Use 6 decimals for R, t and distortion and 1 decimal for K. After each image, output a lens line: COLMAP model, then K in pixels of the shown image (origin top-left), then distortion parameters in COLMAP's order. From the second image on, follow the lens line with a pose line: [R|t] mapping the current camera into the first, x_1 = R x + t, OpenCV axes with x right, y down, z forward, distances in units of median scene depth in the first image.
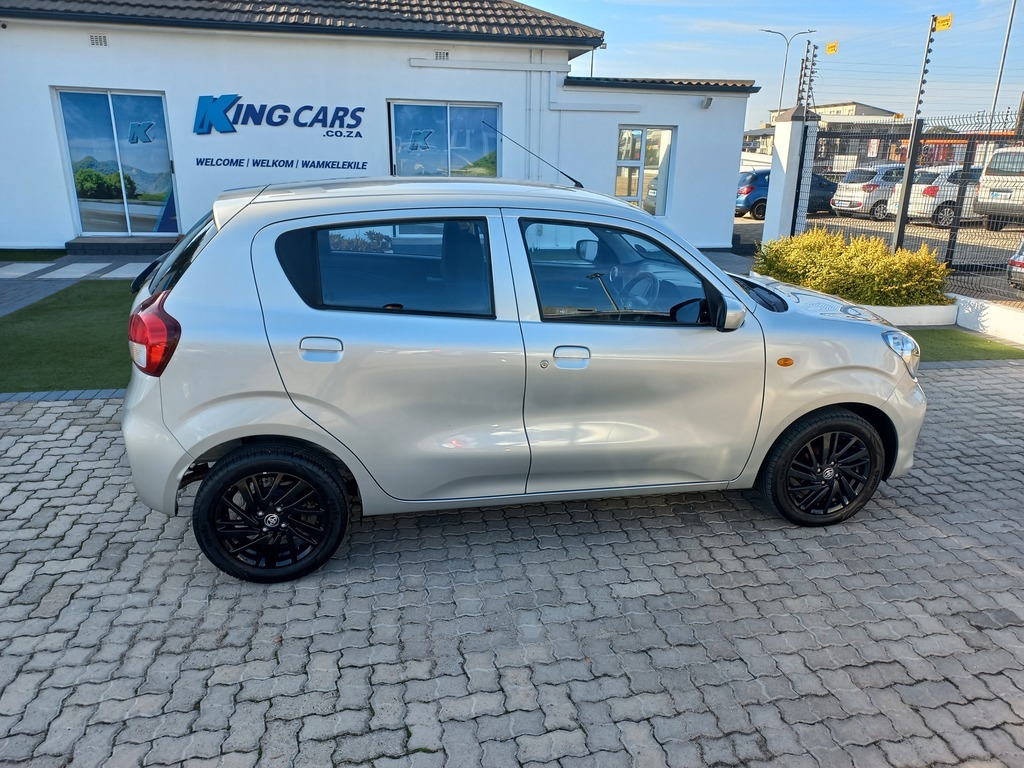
lens RADIAL K [[736.9, 0, 511.4], [0, 736.9, 375.3], [0, 0, 1]] dist [0.029166, 0.001896]
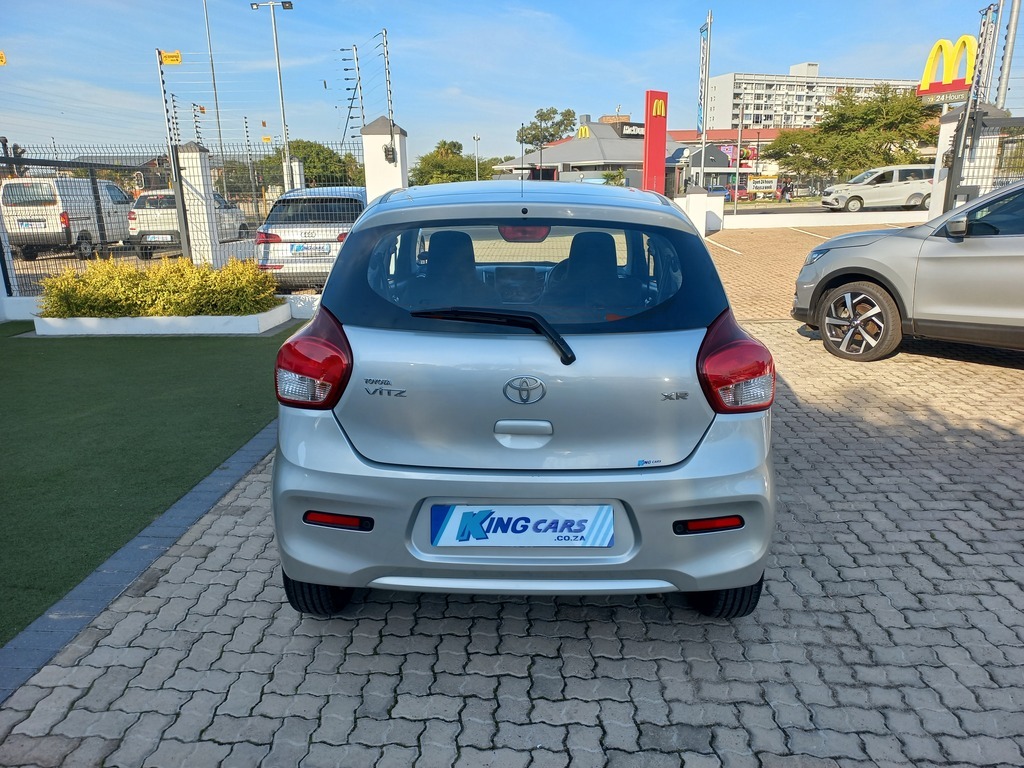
lens RADIAL K [[734.2, 0, 507.5], [0, 734.2, 382.7], [0, 0, 1]] dist [0.027964, 0.003114]
pose [[0.219038, -0.264917, 0.939064, -1.173470], [0.299043, 0.934346, 0.193833, -0.245494], [-0.928760, 0.238363, 0.283879, 0.923874]]
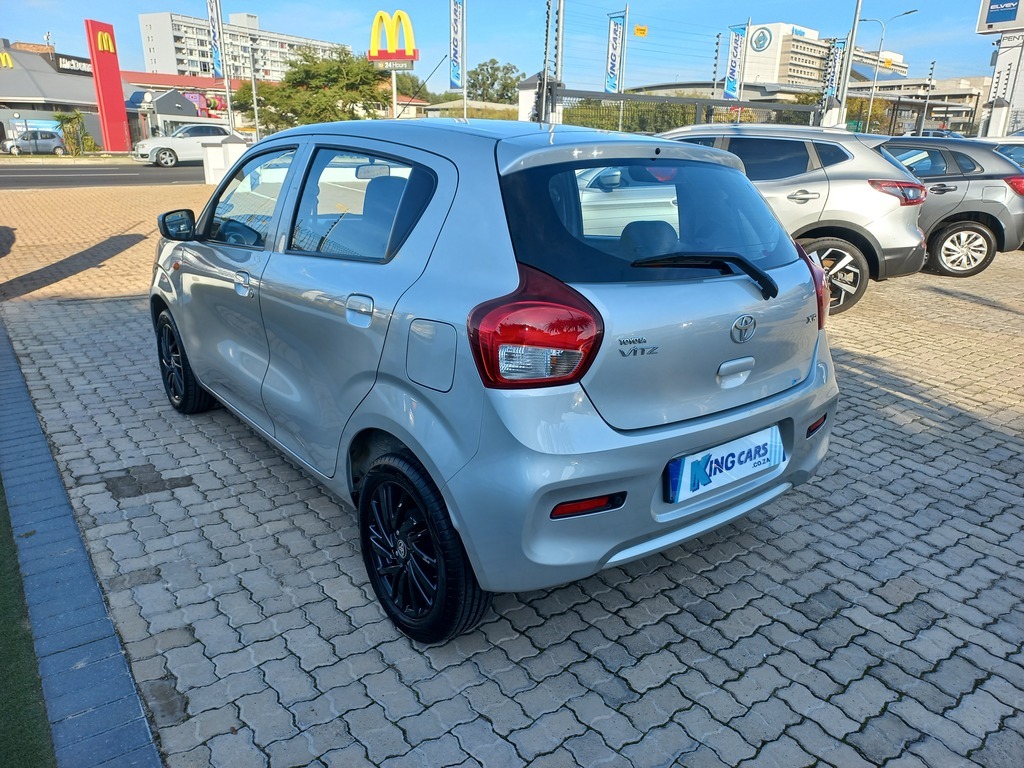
lens RADIAL K [[737.3, 0, 506.6], [0, 737.3, 384.5], [0, 0, 1]] dist [0.005194, 0.025984]
pose [[-0.439268, -0.299913, 0.846815, -1.043213], [0.237931, 0.870126, 0.431590, -0.409975], [-0.866275, 0.391068, -0.310860, 1.529809]]
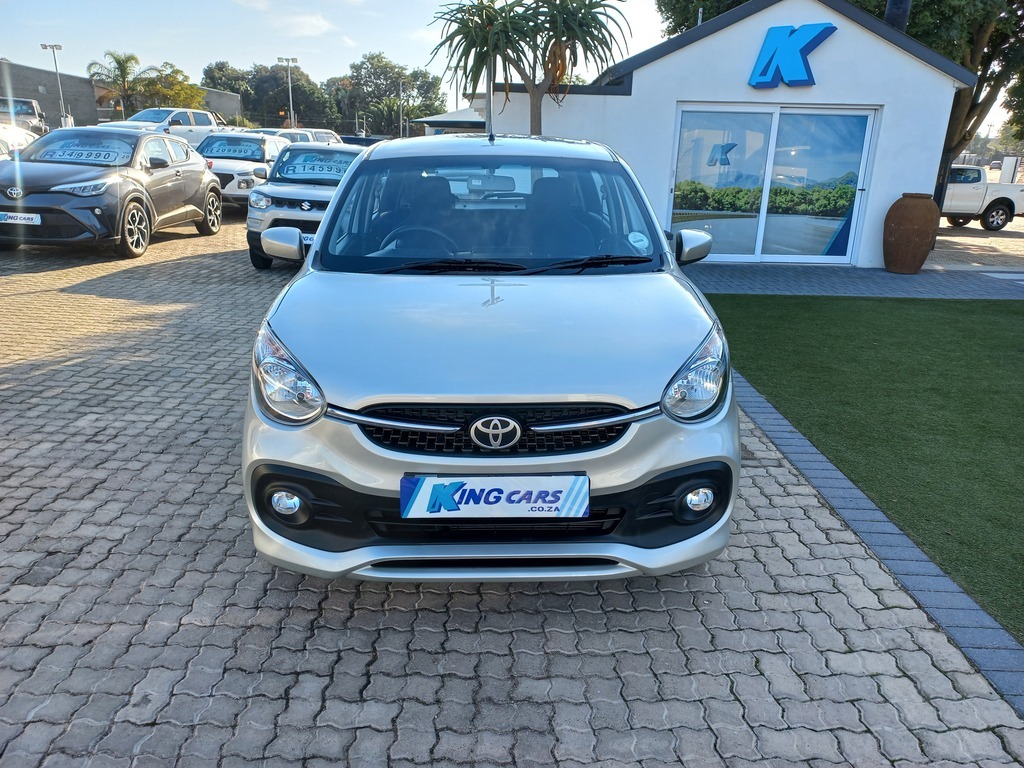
lens RADIAL K [[742.4, 0, 512.0], [0, 742.4, 384.0], [0, 0, 1]] dist [0.033988, 0.002964]
pose [[-0.176874, 0.275841, -0.944789, 1.268266], [-0.304286, 0.897572, 0.319021, -0.333691], [0.936016, 0.343913, -0.074823, 1.422903]]
